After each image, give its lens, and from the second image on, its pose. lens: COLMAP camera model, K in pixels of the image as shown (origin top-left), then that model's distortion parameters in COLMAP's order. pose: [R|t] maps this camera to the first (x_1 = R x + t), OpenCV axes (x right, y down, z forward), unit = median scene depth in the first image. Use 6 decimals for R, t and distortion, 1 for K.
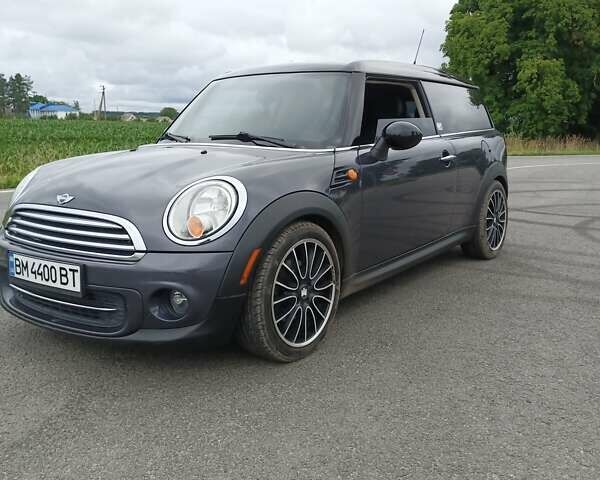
lens RADIAL K [[589.1, 0, 299.4], [0, 589.1, 236.9], [0, 0, 1]] dist [0.082133, 0.000000]
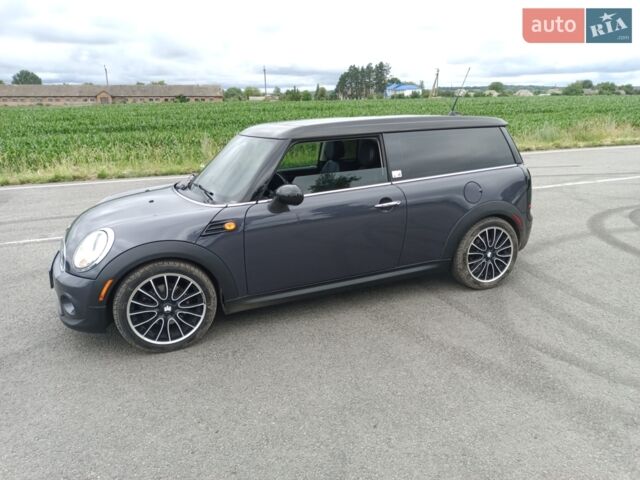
lens RADIAL K [[480.5, 0, 319.7], [0, 480.5, 235.8], [0, 0, 1]] dist [0.034508, -0.017070]
pose [[0.851692, 0.121981, -0.509648, 0.666048], [-0.074709, 0.990861, 0.112306, -0.179373], [0.518690, -0.057575, 0.853022, 0.138066]]
